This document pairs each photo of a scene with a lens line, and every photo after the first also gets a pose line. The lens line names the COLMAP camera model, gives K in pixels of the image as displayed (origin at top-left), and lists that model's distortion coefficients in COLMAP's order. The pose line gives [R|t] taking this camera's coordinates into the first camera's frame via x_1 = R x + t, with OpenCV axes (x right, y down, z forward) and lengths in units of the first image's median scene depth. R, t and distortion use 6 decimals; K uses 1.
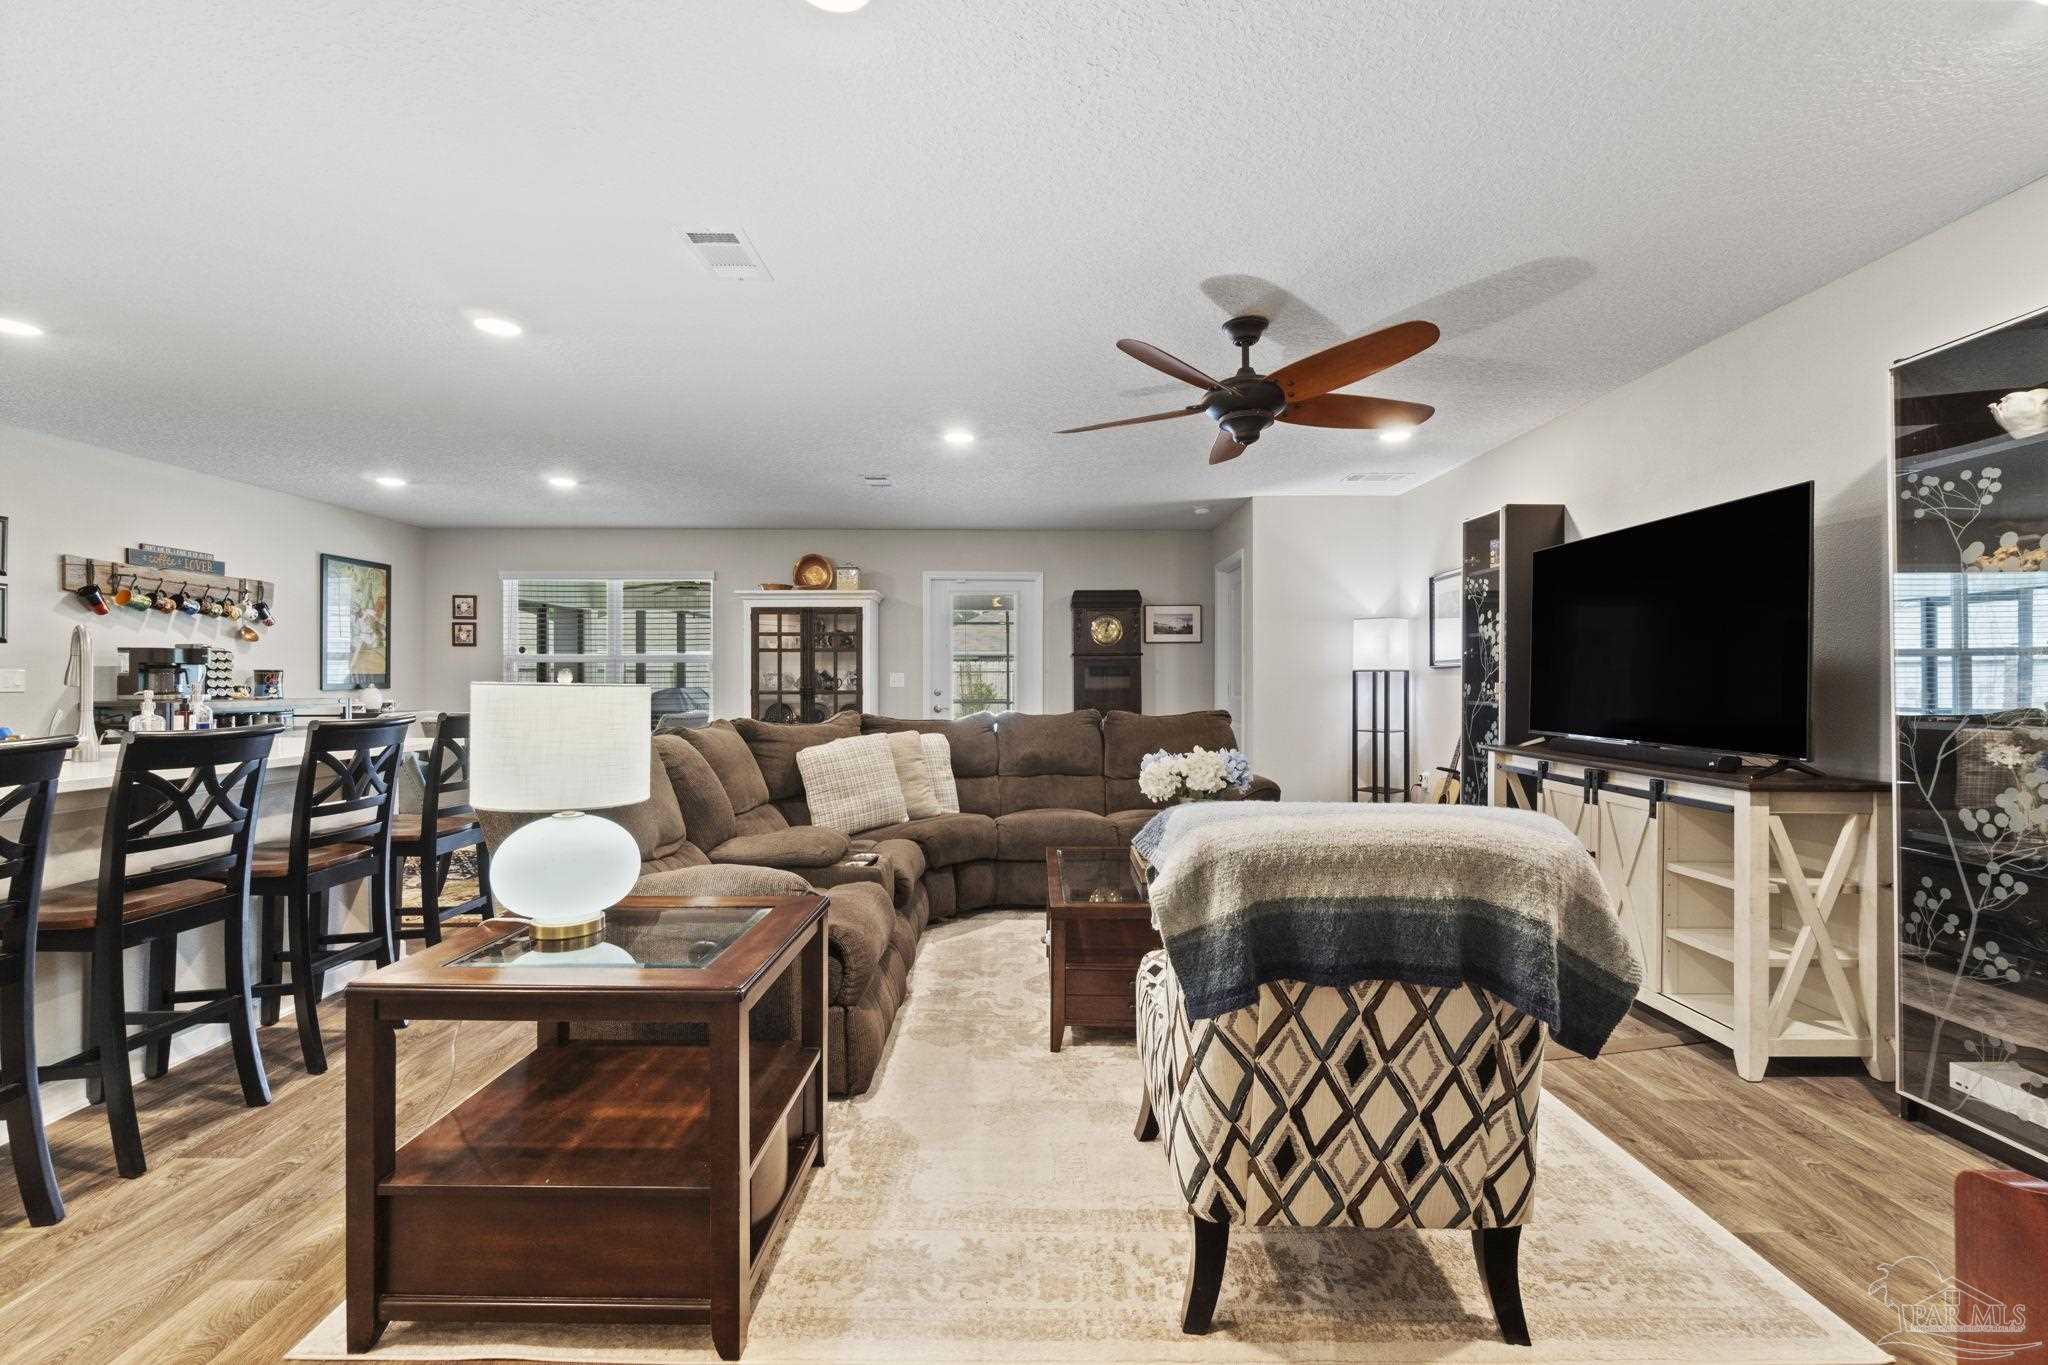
lens RADIAL K [[880.1, 0, 1025.3], [0, 880.1, 684.6], [0, 0, 1]] dist [0.000278, -0.000106]
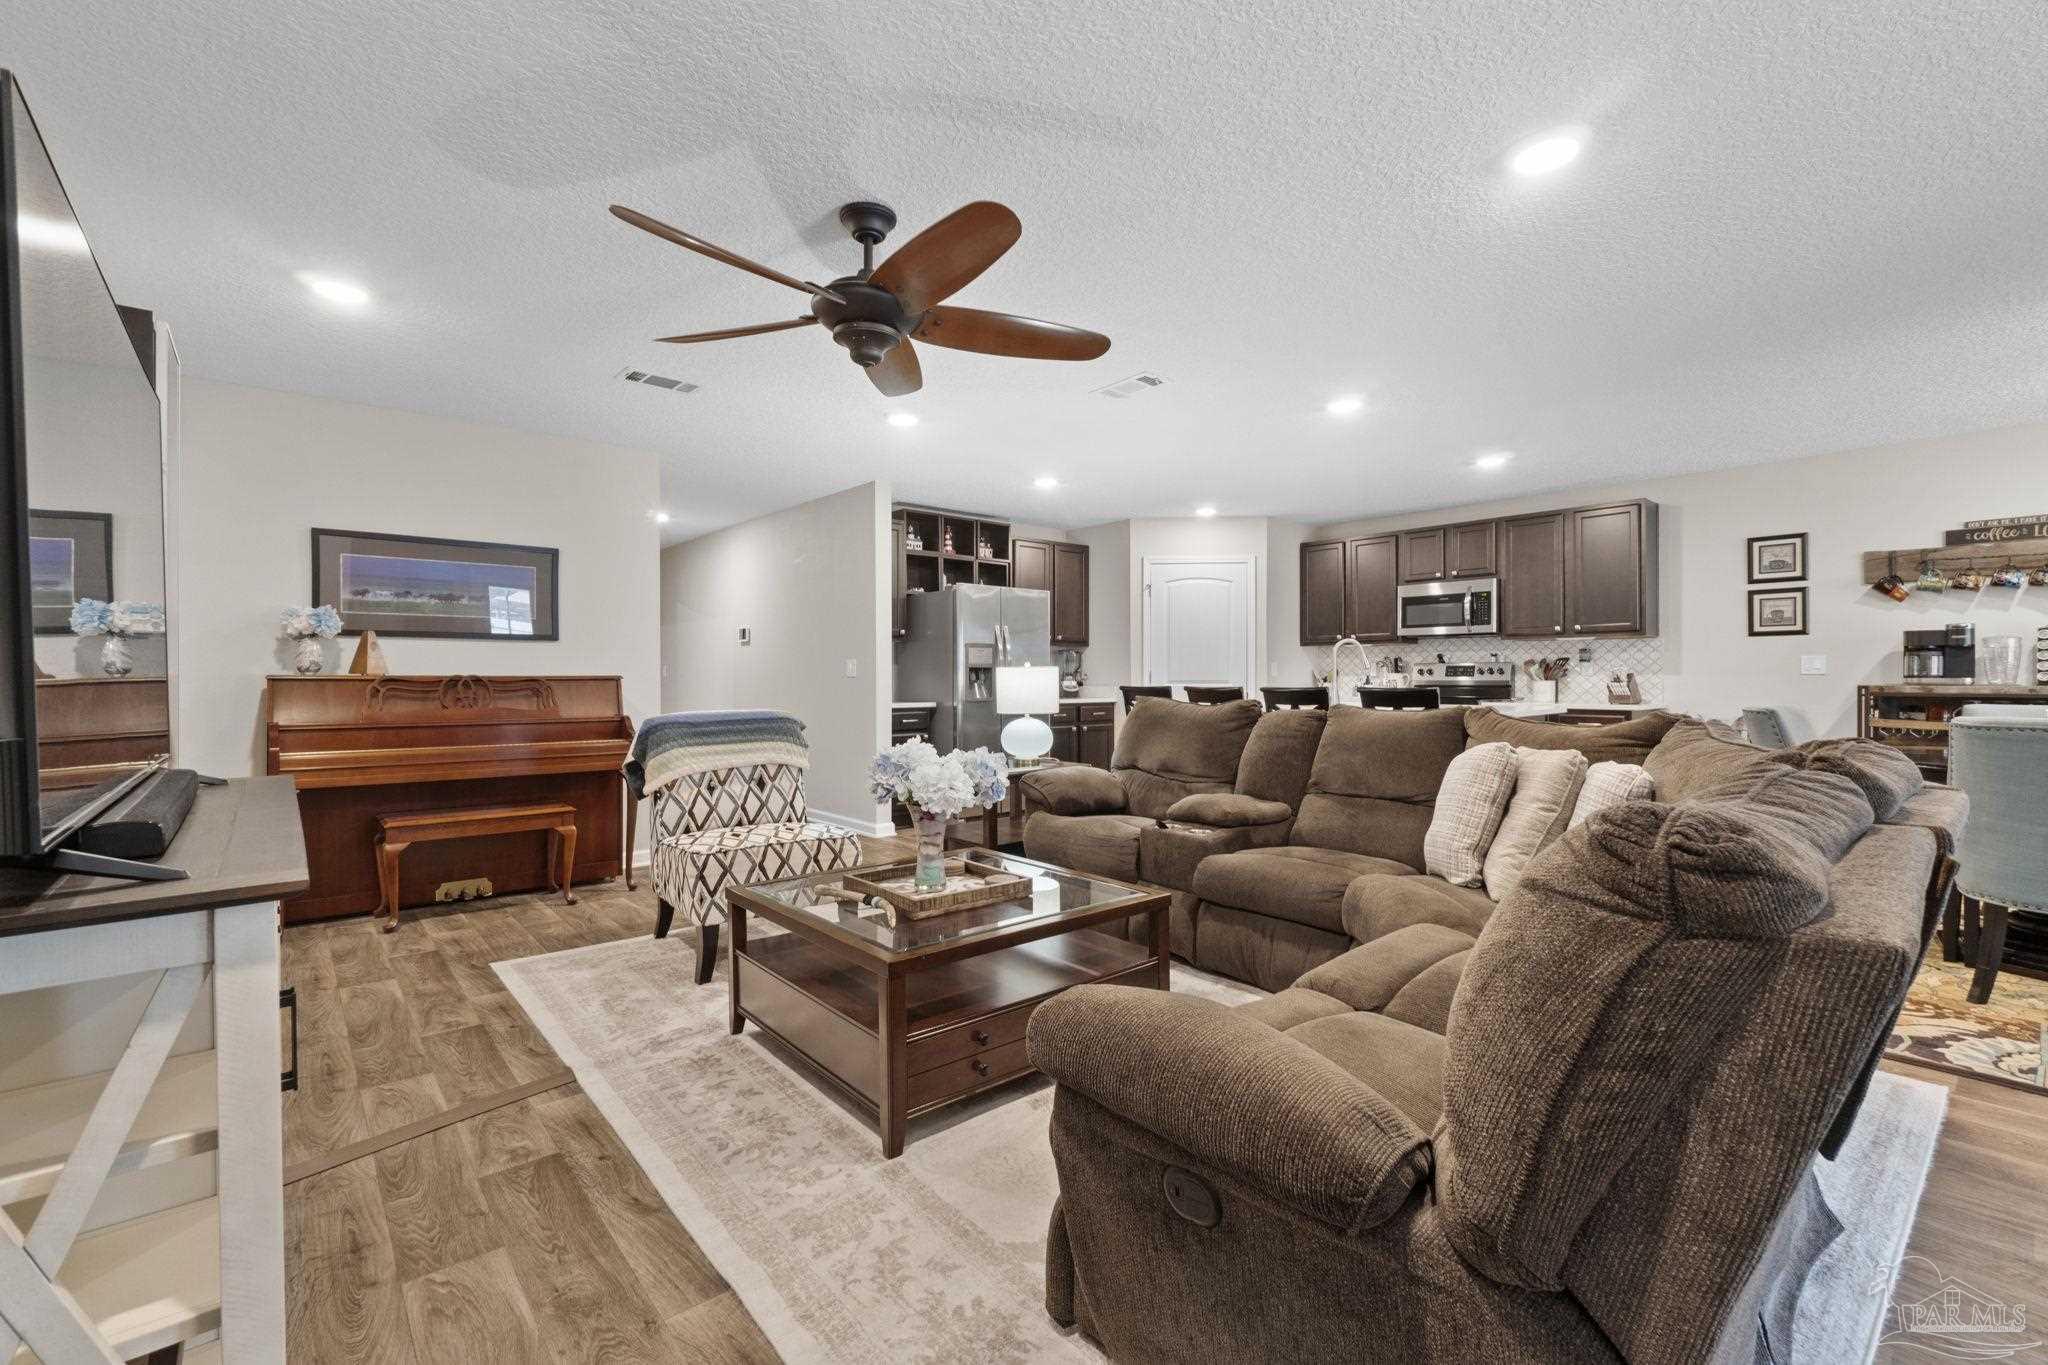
lens RADIAL K [[879.9, 0, 1033.7], [0, 879.9, 682.2], [0, 0, 1]] dist [0.001025, -0.000041]
pose [[-0.758198, 0.007297, -0.651984, 0.395902], [0.001048, 0.999950, 0.009973, 0.005255], [0.652024, 0.006878, -0.758167, 1.025388]]
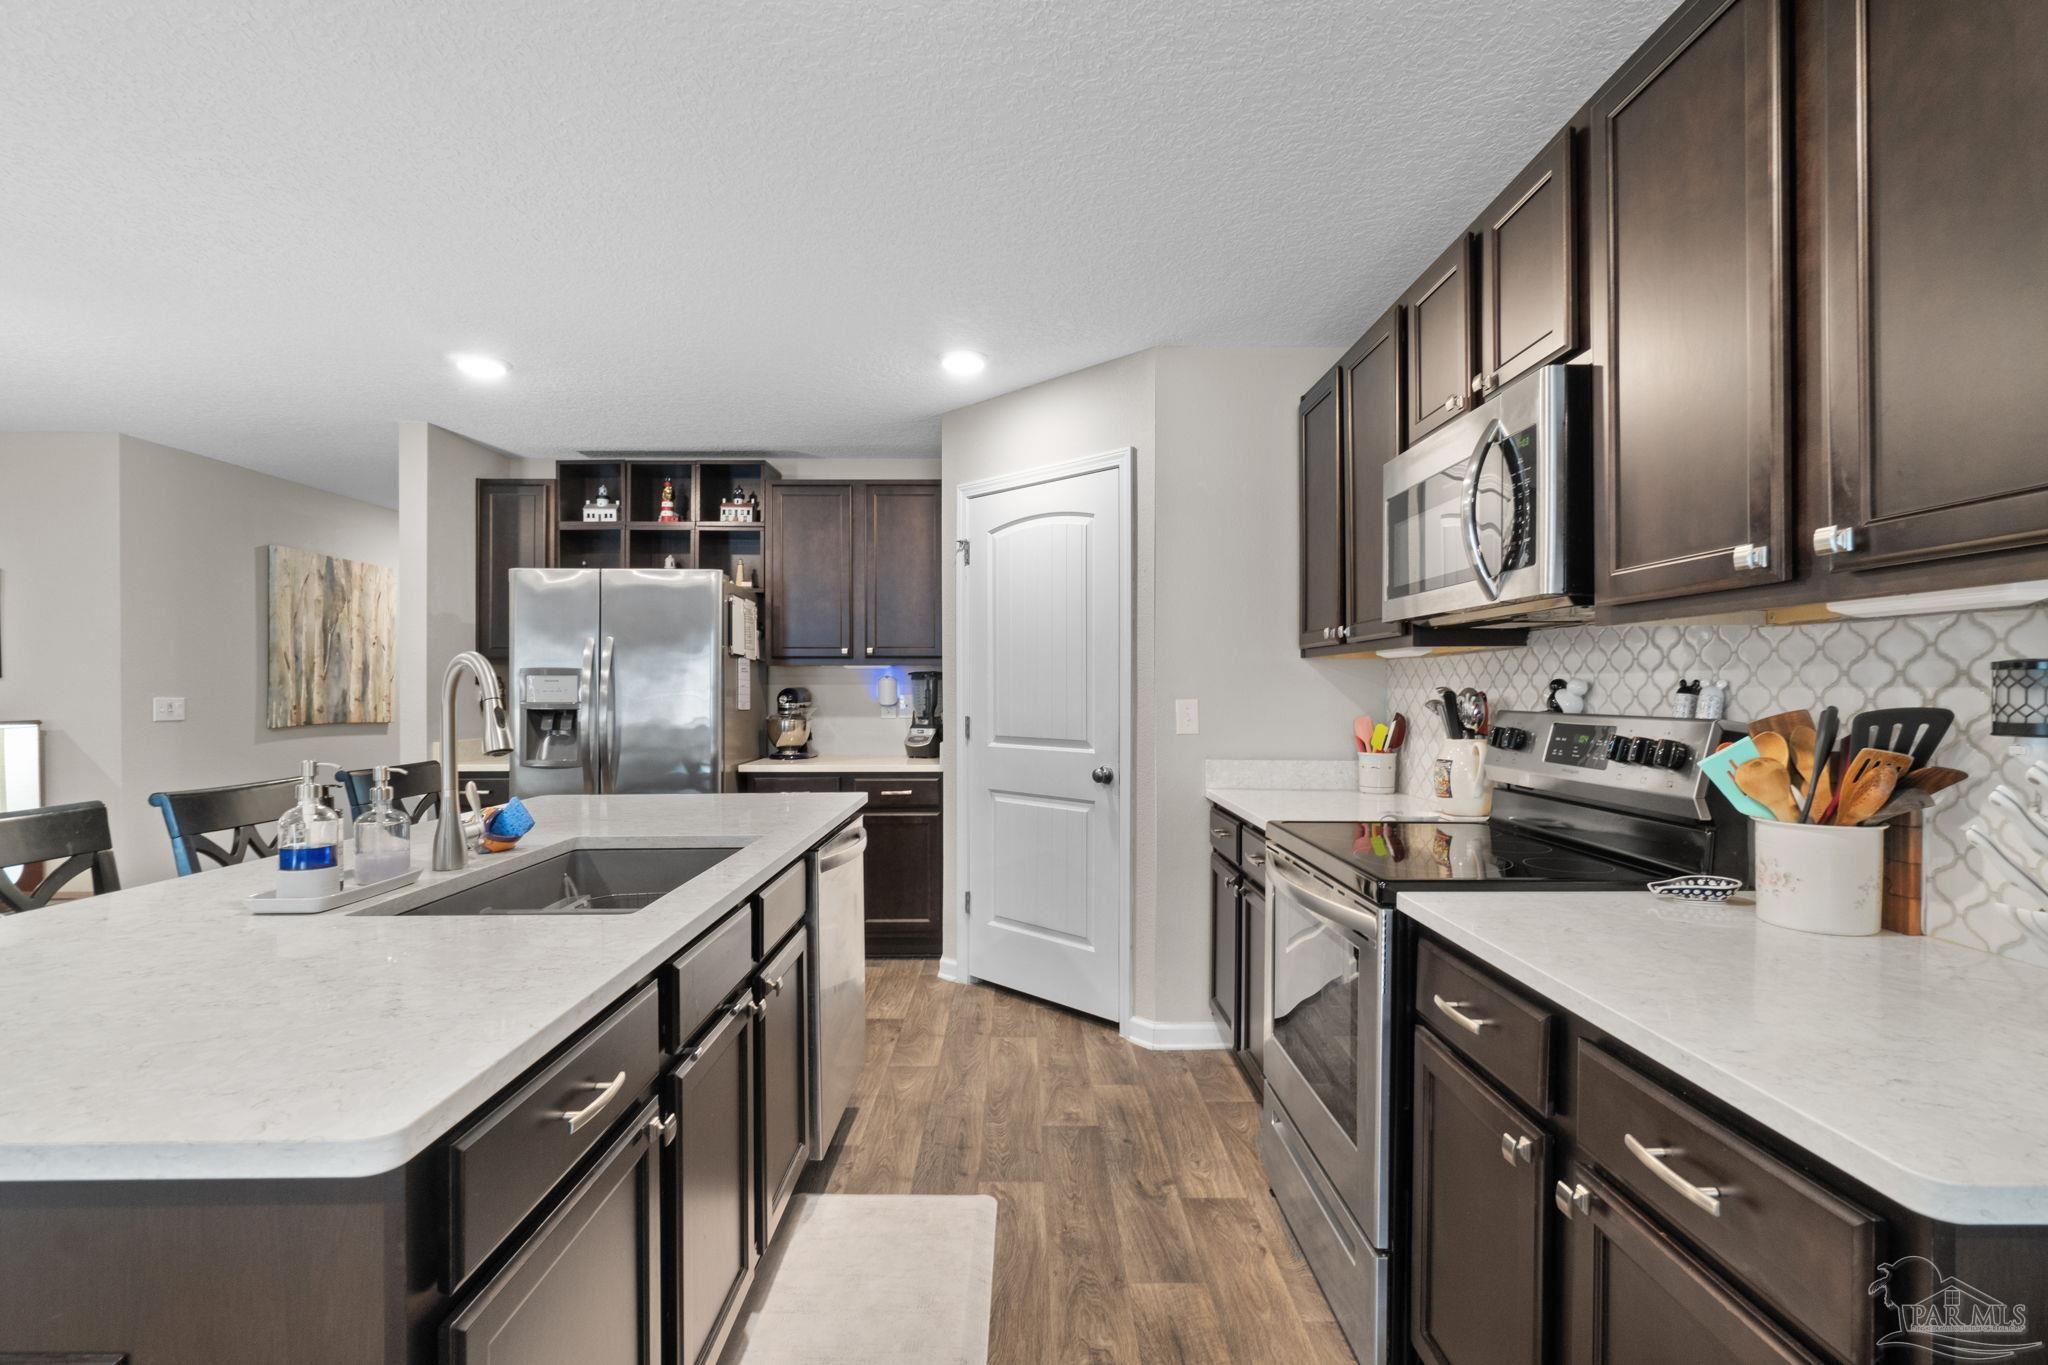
lens RADIAL K [[898.8, 0, 1064.7], [0, 898.8, 699.7], [0, 0, 1]] dist [-0.035517, -0.000045]
pose [[-0.998448, 0.001159, -0.055675, -0.718718], [0.000324, 0.999887, 0.015017, -0.021470], [0.055687, 0.014976, -0.998336, 0.790183]]
